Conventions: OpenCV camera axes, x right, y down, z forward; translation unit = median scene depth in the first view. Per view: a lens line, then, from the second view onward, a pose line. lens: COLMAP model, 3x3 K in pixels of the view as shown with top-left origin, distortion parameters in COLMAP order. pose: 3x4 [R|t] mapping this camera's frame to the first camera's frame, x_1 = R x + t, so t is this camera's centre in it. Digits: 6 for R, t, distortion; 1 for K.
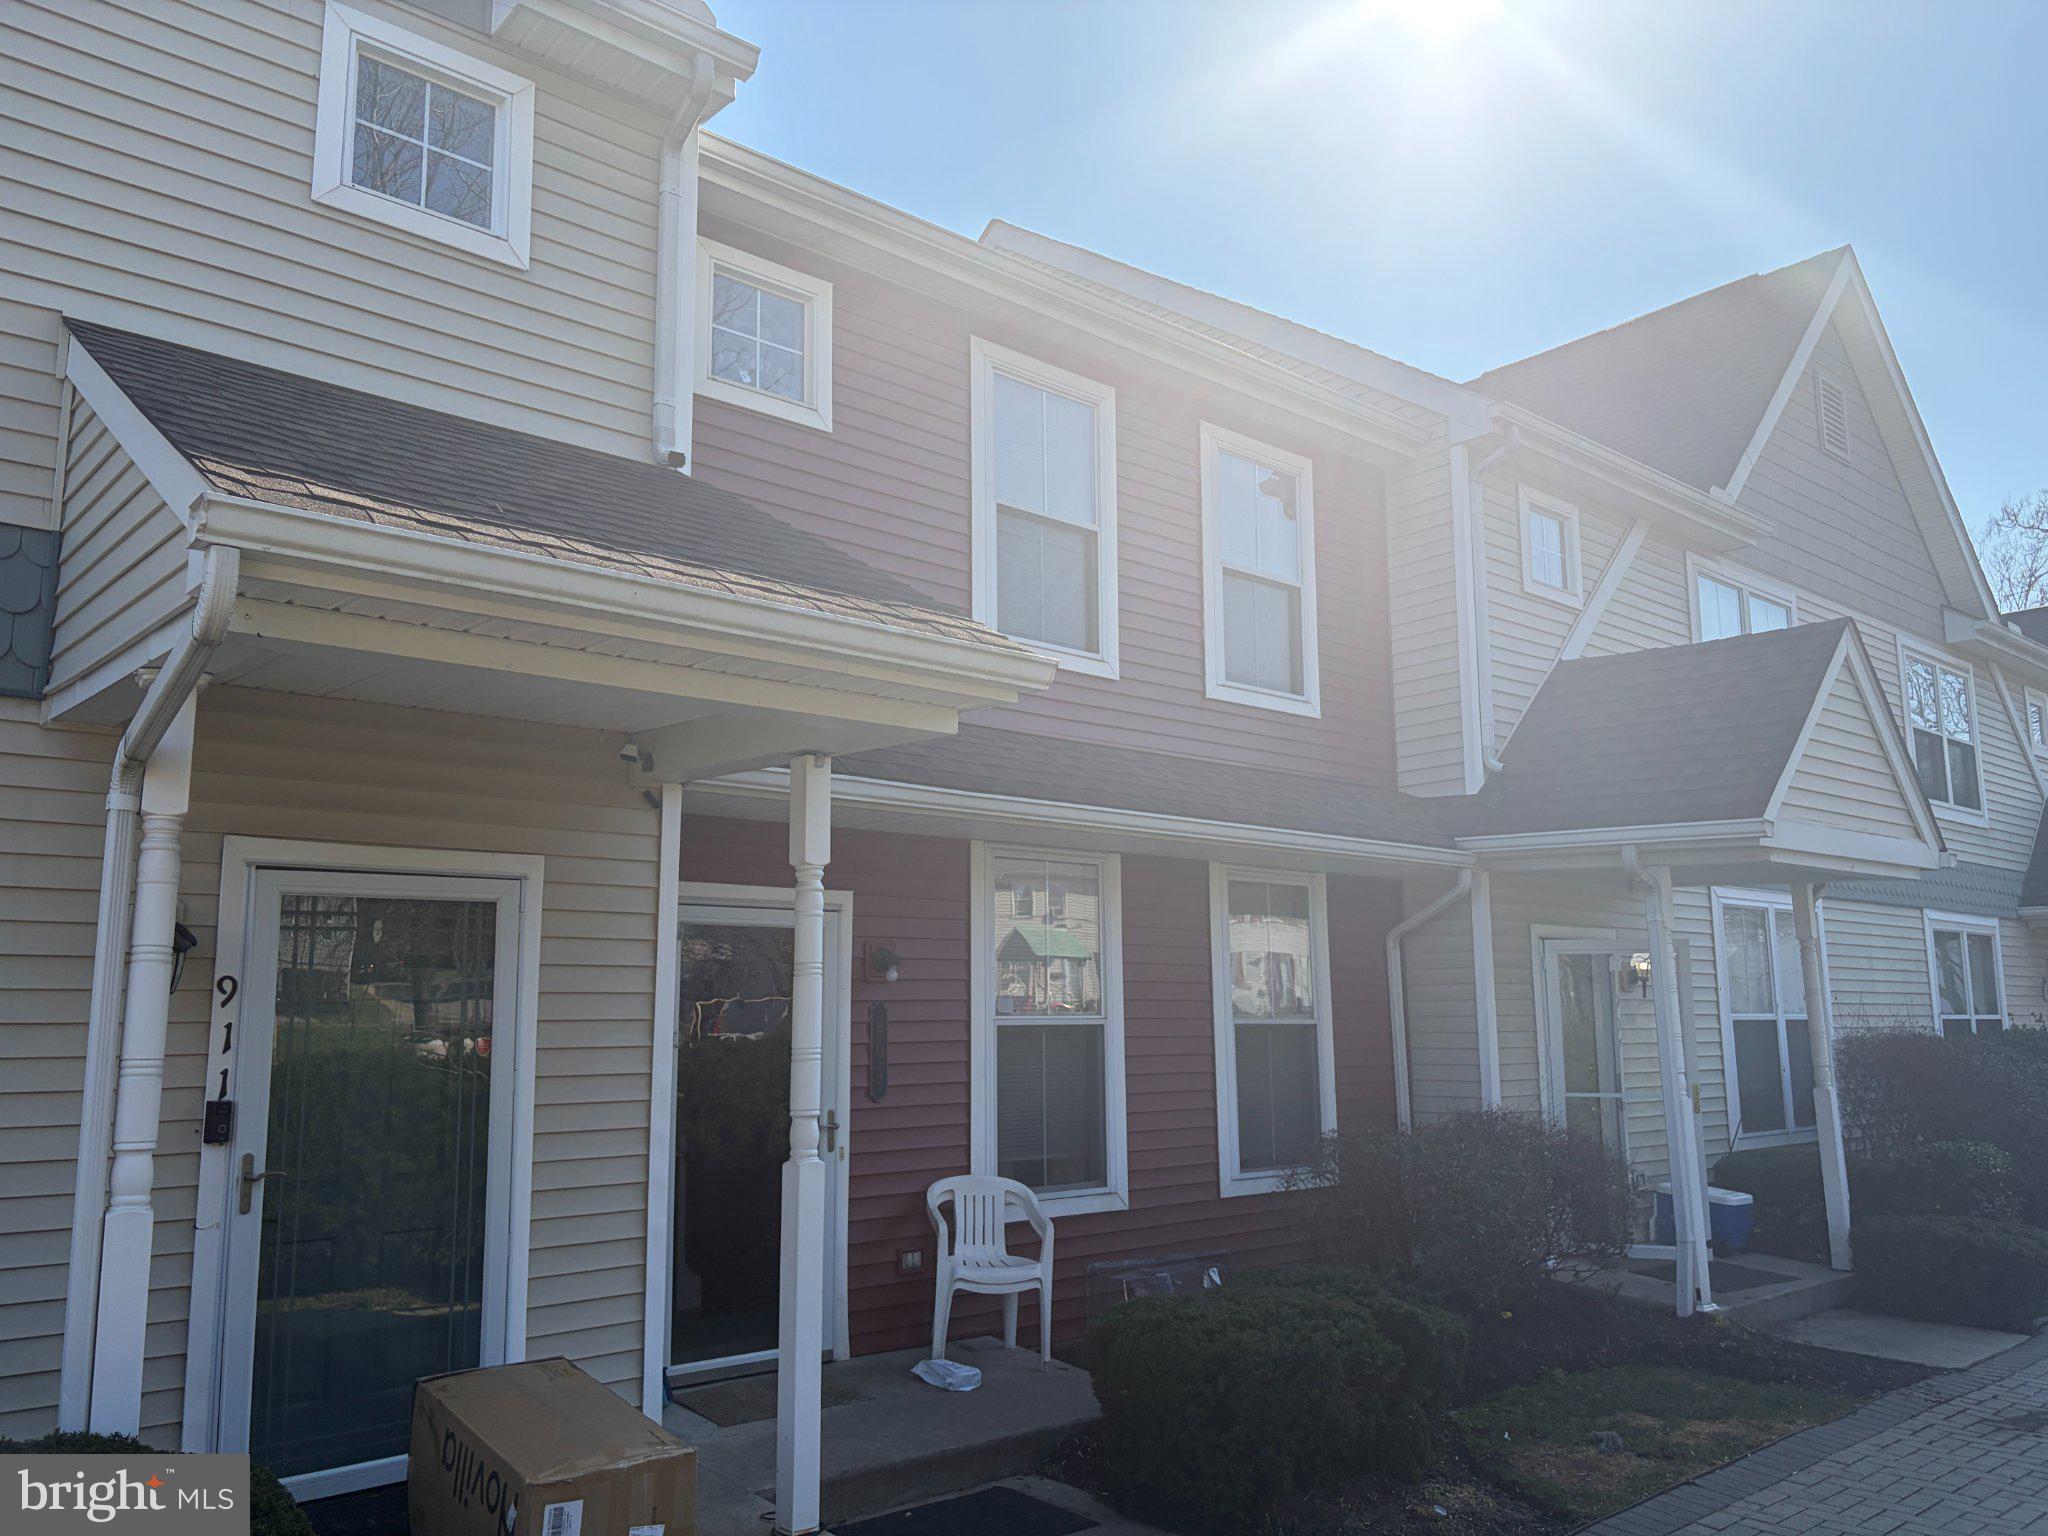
lens RADIAL K [[1547.7, 0, 1021.6], [0, 1547.7, 768.4], [0, 0, 1]] dist [0.048346, -0.054383]
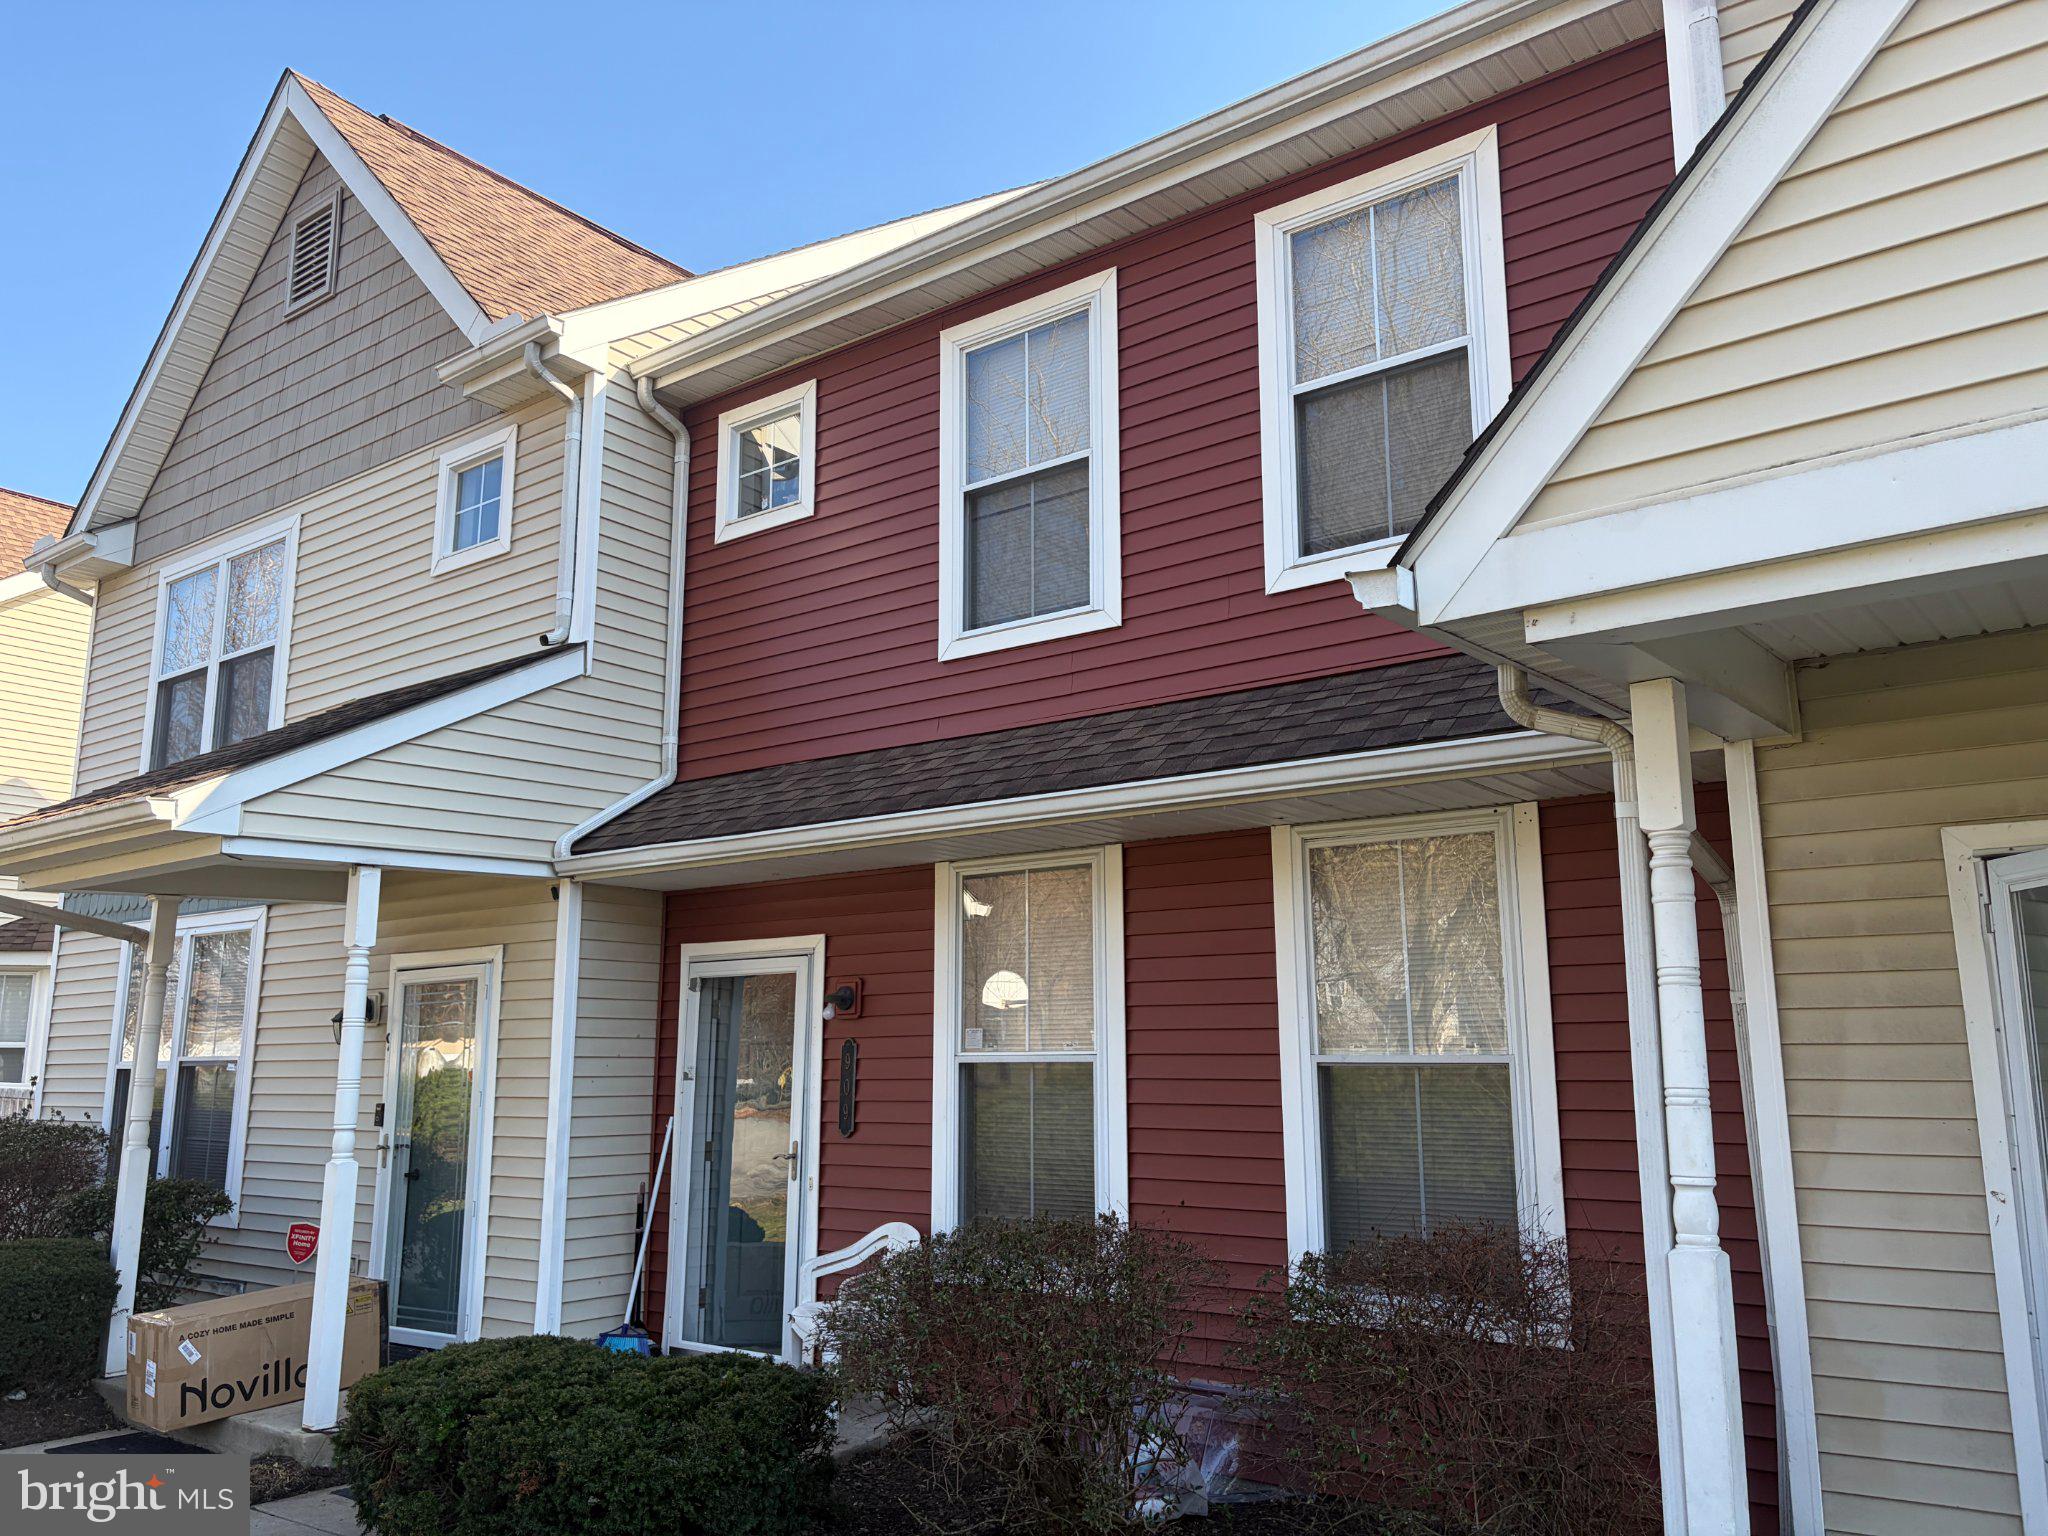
lens RADIAL K [[1547.7, 0, 1025.9], [0, 1547.7, 767.5], [0, 0, 1]] dist [0.048346, -0.054383]
pose [[0.192557, -0.185175, -0.963656, 0.938969], [0.155159, 0.975425, -0.156433, 0.152980], [0.968941, -0.119398, 0.216557, 0.906963]]
